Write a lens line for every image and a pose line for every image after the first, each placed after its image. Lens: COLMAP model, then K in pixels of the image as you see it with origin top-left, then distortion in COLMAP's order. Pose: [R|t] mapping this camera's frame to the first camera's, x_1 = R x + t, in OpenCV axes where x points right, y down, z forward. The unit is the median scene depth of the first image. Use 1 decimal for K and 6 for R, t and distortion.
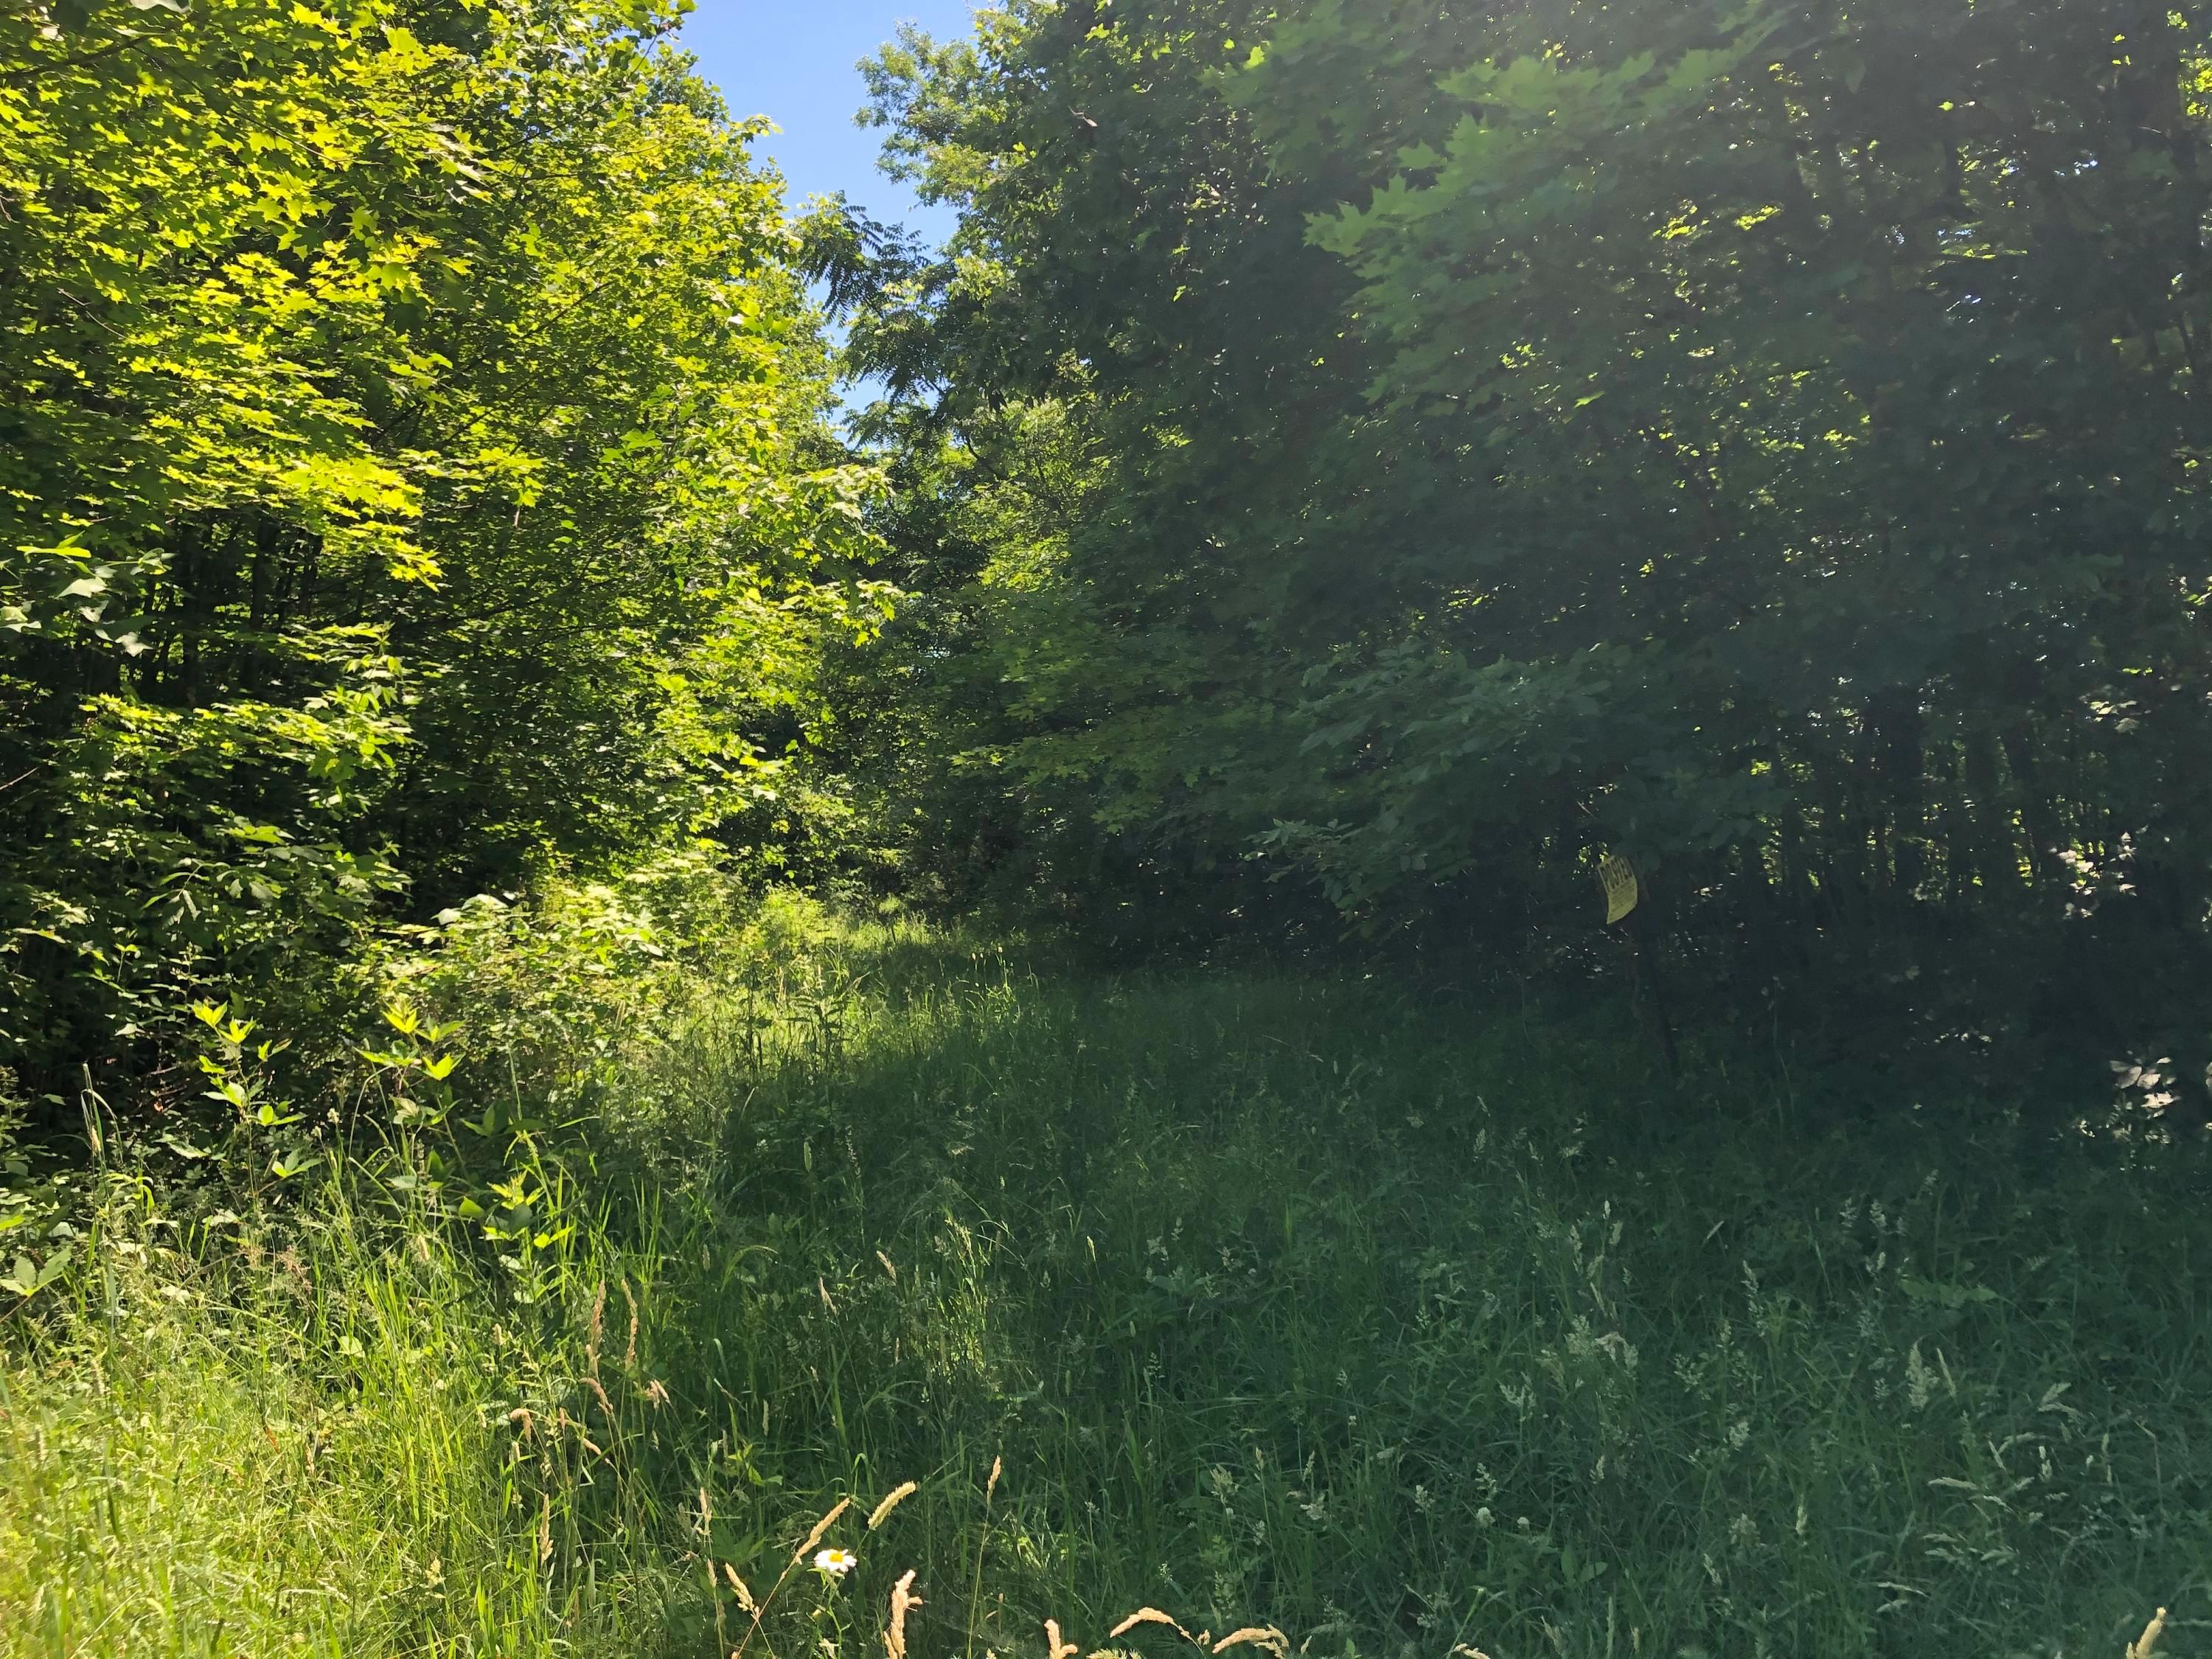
lens RADIAL K [[1784.3, 0, 1118.0], [0, 1784.3, 850.6], [0, 0, 1]] dist [0.032516, -0.036876]
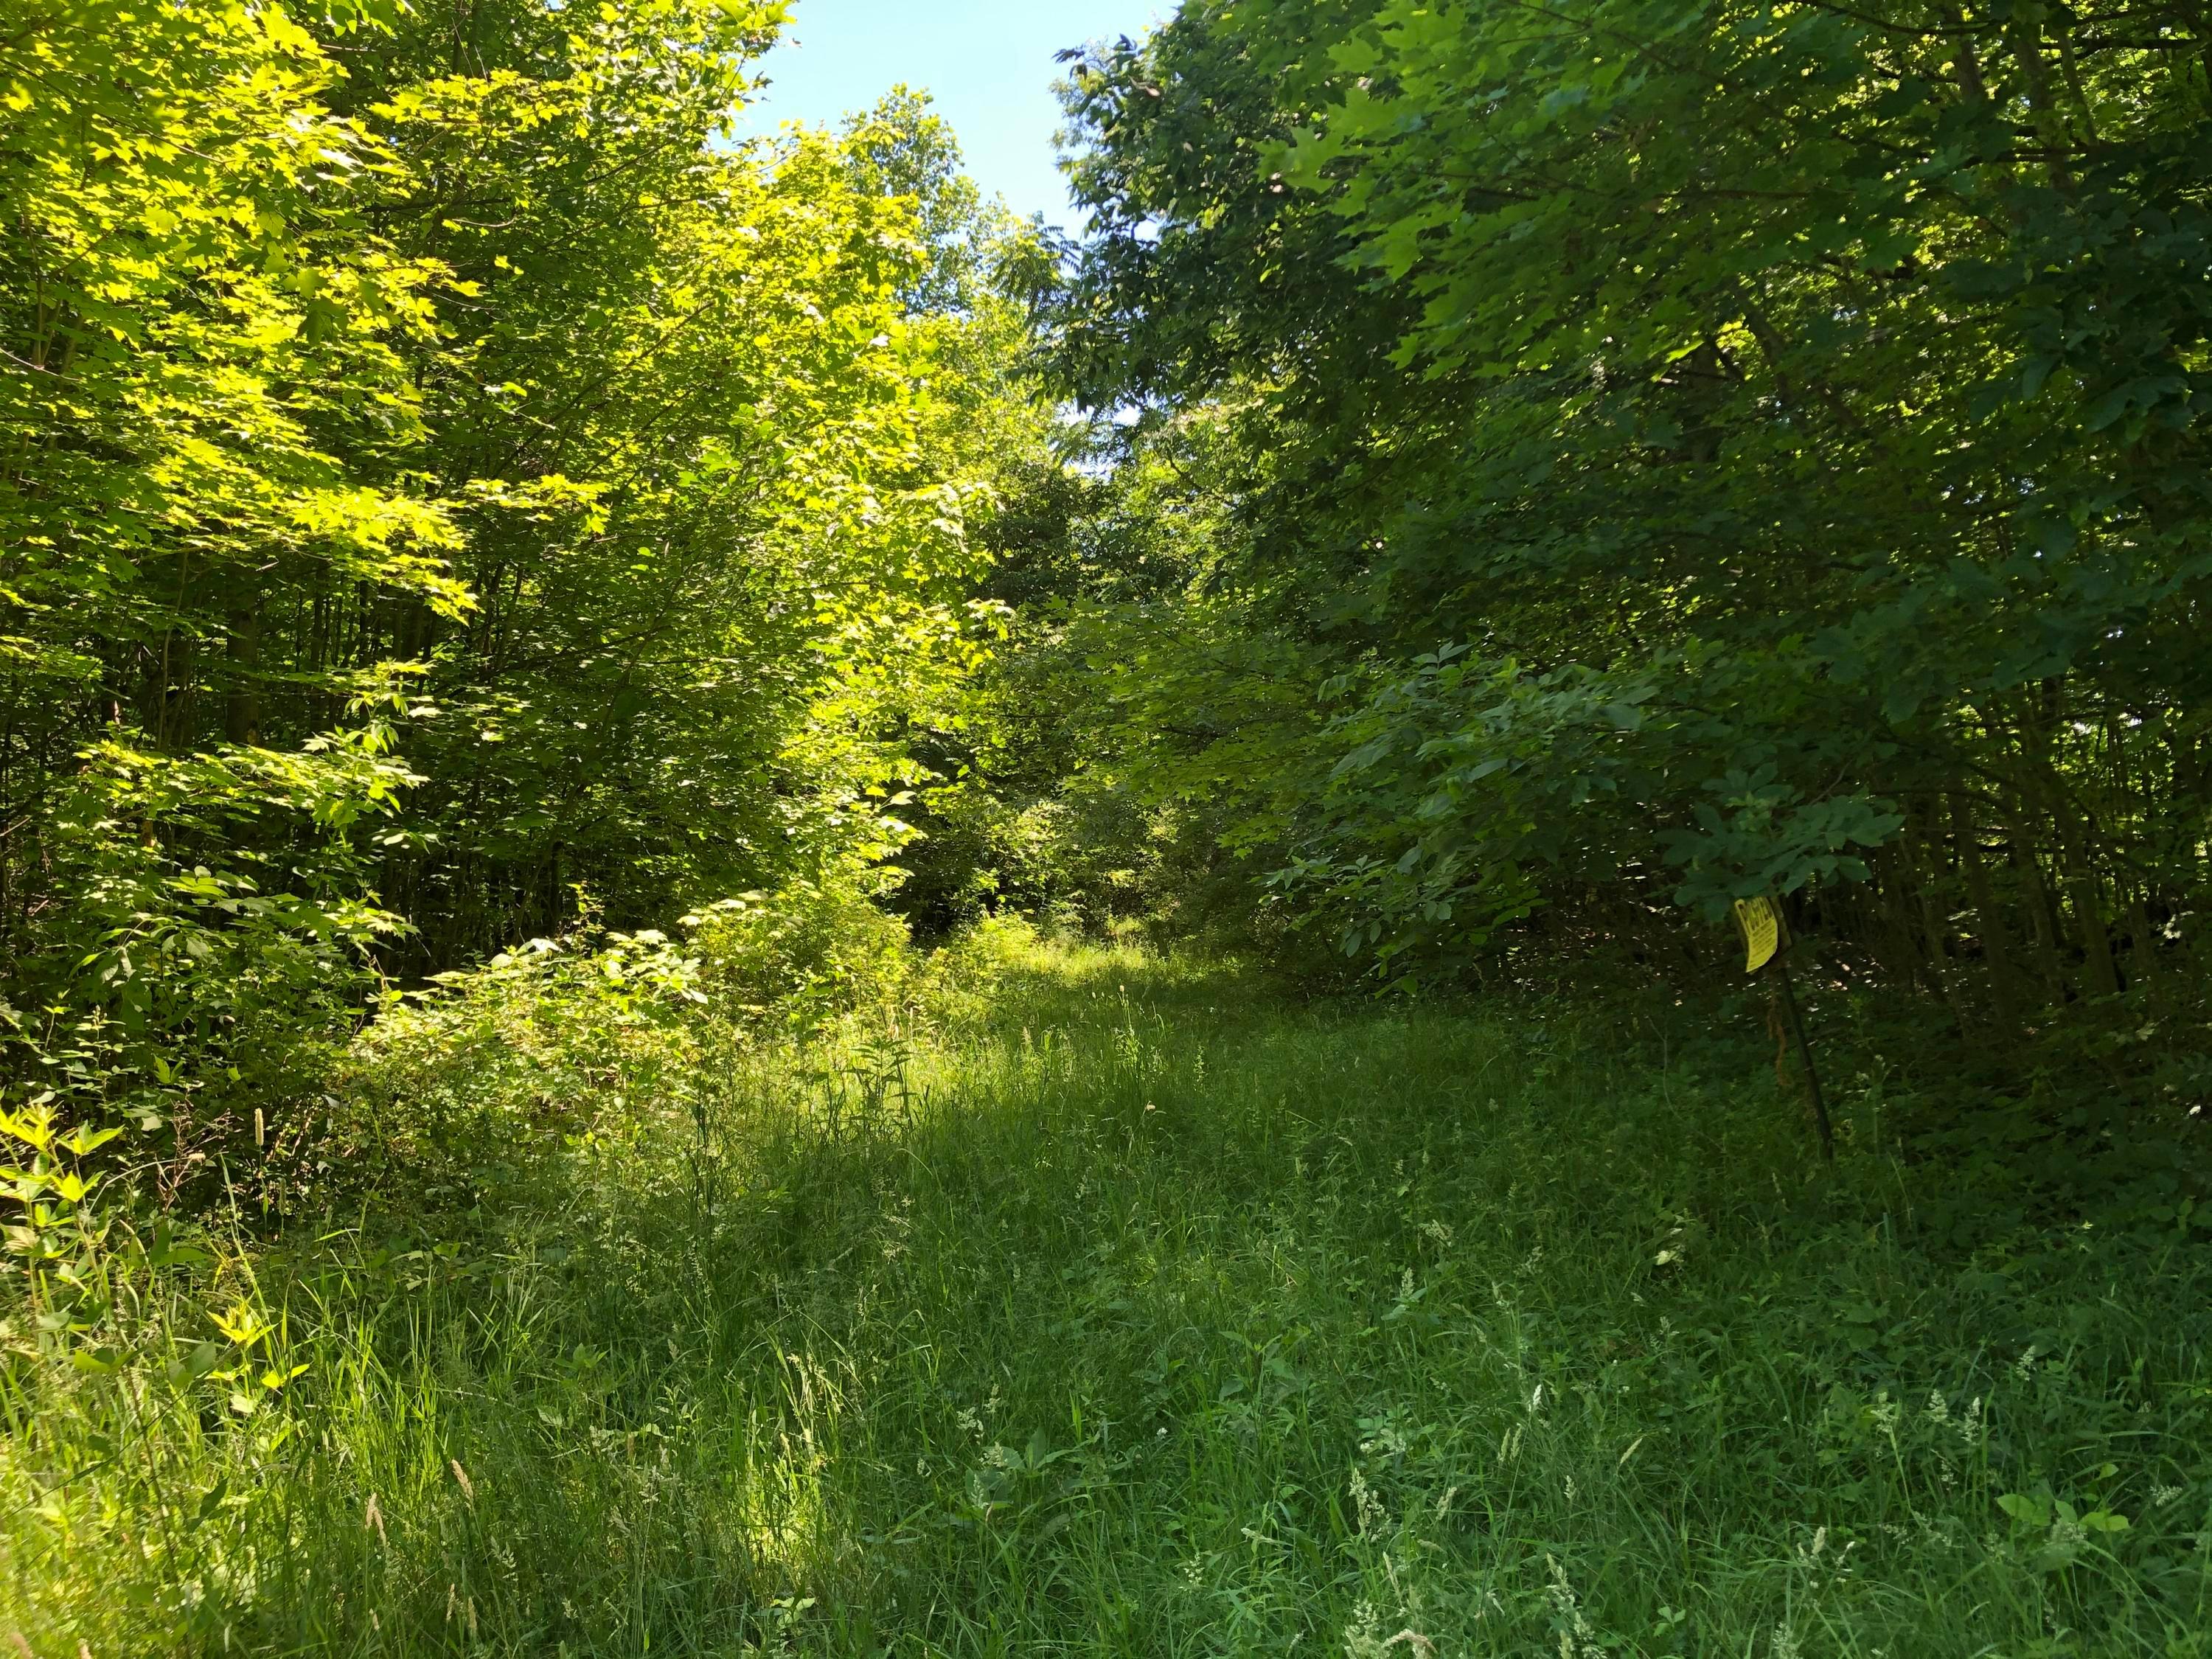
lens RADIAL K [[1784.3, 0, 1097.8], [0, 1784.3, 809.1], [0, 0, 1]] dist [0.032516, -0.036876]
pose [[0.986922, -0.014892, -0.160507, 0.077154], [0.009657, 0.999397, -0.033344, -0.007863], [0.160907, 0.031358, 0.986471, 0.081286]]
